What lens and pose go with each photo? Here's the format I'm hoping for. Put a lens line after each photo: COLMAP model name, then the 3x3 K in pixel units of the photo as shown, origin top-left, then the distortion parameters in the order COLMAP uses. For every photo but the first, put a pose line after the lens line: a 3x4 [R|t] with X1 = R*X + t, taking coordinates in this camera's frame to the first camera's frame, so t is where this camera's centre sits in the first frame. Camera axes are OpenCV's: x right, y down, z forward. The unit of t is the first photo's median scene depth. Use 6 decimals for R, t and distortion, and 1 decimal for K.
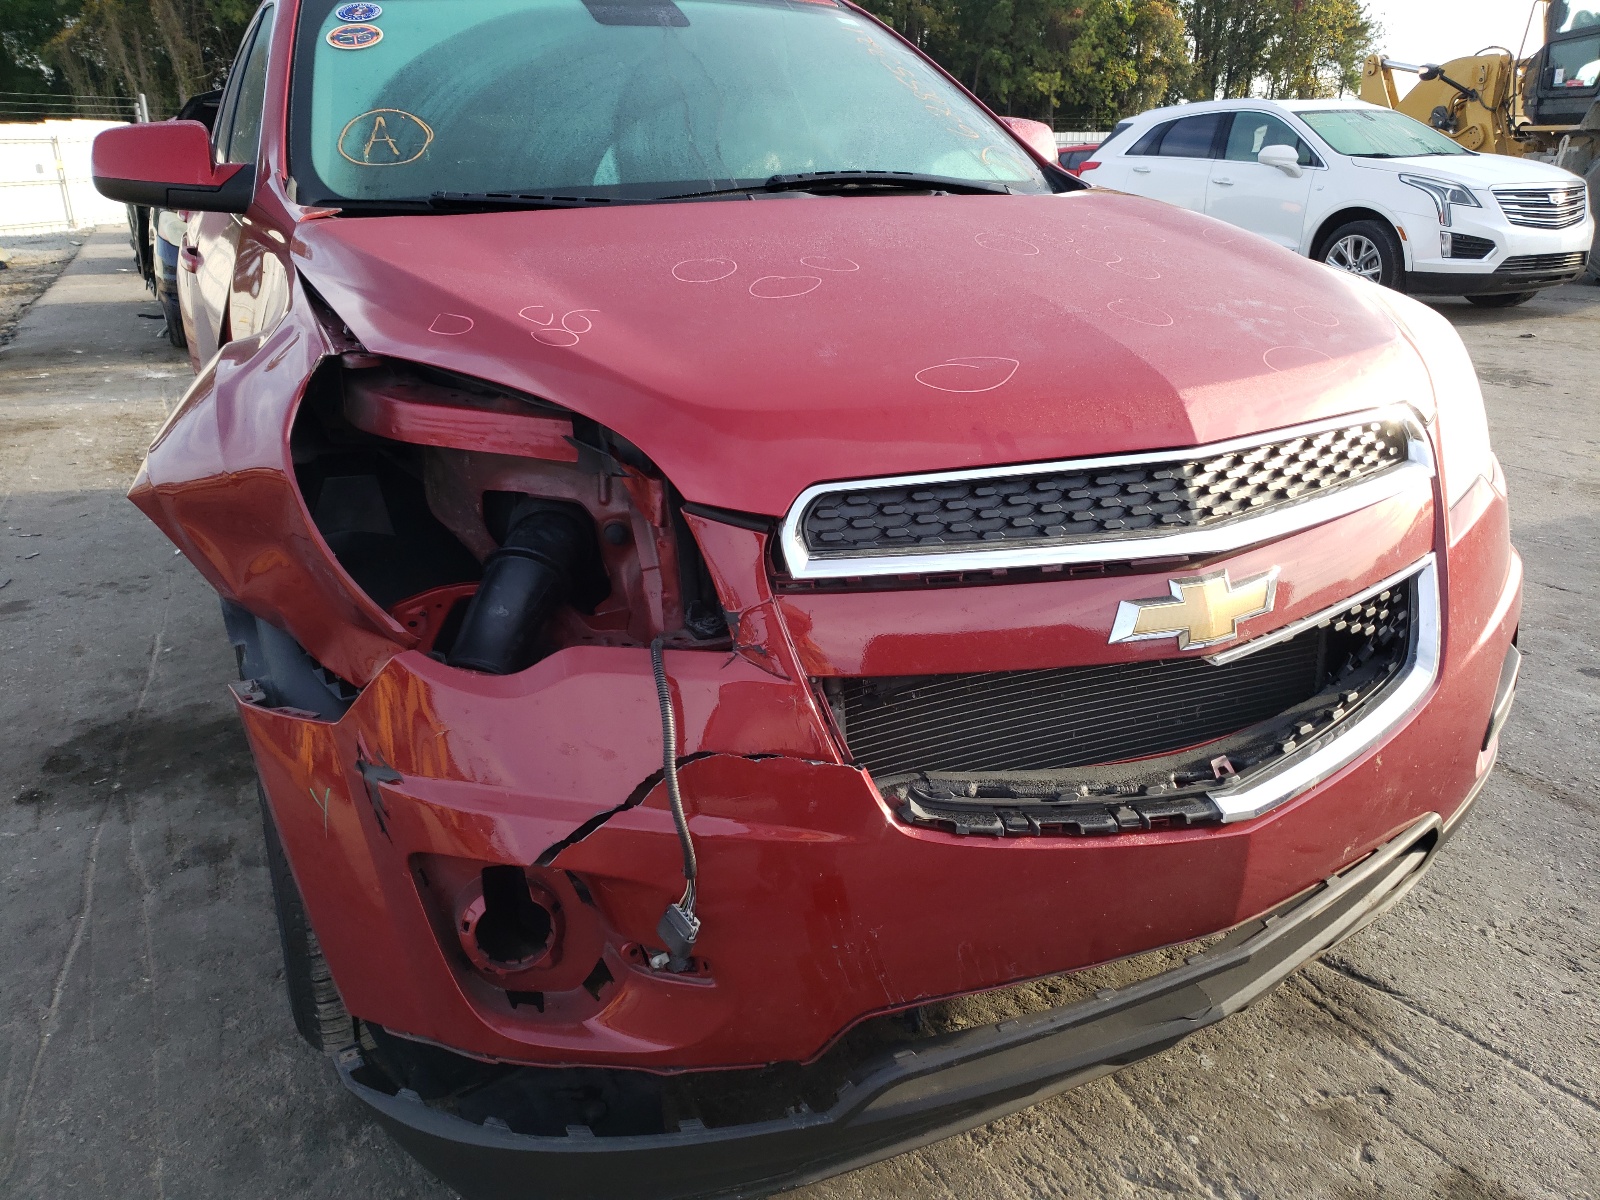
lens RADIAL K [[1211.1, 0, 800.4], [0, 1211.1, 604.8], [0, 0, 1]] dist [0.028395, -0.010309]
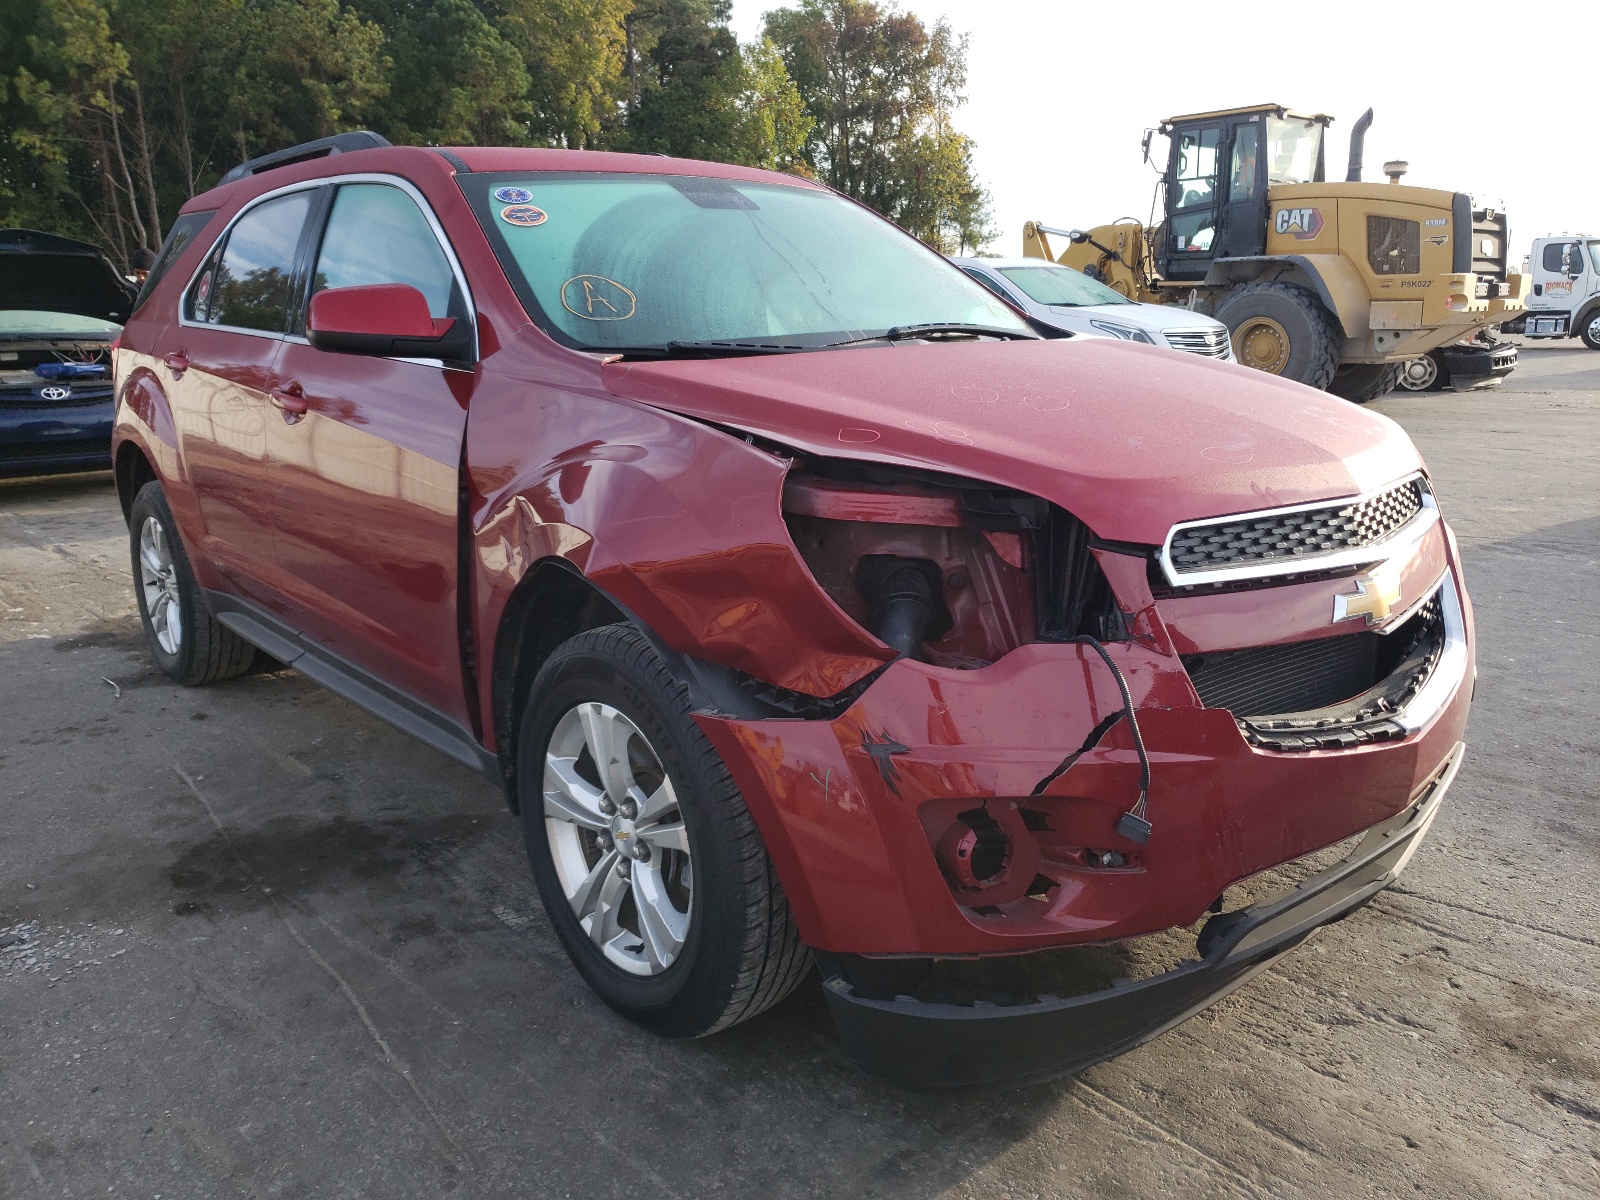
lens RADIAL K [[1211.9, 0, 799.7], [0, 1211.9, 603.3], [0, 0, 1]] dist [0.025086, -0.000276]
pose [[0.965835, -0.060970, 0.251884, -0.491721], [0.088111, 0.991287, -0.097911, 0.062388], [-0.243720, 0.116760, 0.962792, -0.200505]]
